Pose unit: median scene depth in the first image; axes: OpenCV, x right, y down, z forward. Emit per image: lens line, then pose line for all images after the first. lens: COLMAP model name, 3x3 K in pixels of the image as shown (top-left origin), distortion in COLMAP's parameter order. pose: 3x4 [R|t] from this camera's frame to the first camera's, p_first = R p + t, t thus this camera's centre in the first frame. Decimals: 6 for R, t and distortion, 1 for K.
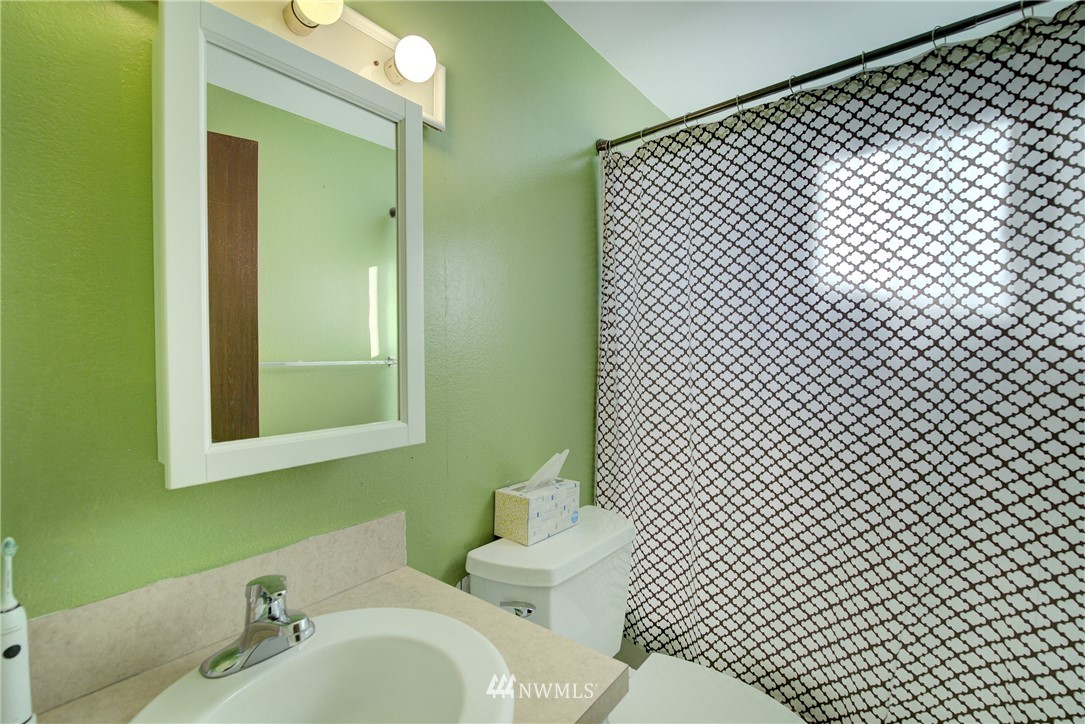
lens RADIAL K [[461.9, 0, 542.7], [0, 461.9, 362.5], [0, 0, 1]] dist [-0.014322, 0.001375]
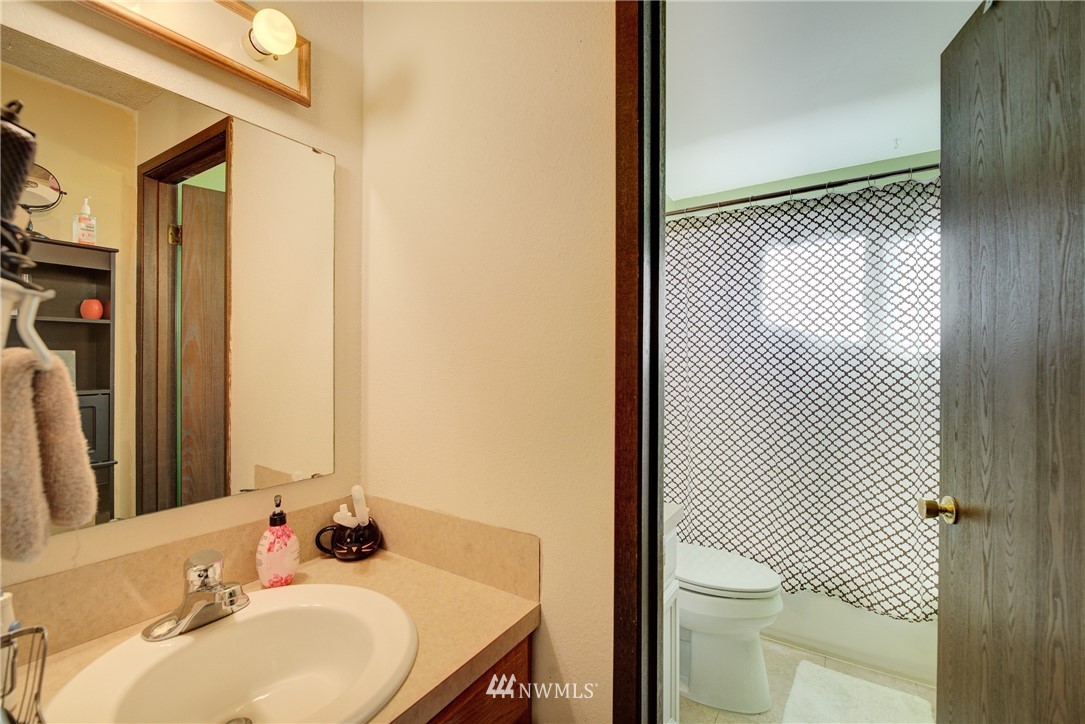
lens RADIAL K [[461.9, 0, 543.7], [0, 461.9, 362.9], [0, 0, 1]] dist [-0.014322, 0.001375]
pose [[0.994900, 0.006437, 0.100658, -0.393813], [-0.005819, 0.999962, -0.006436, 0.001880], [-0.100695, 0.005817, 0.994900, -0.622462]]
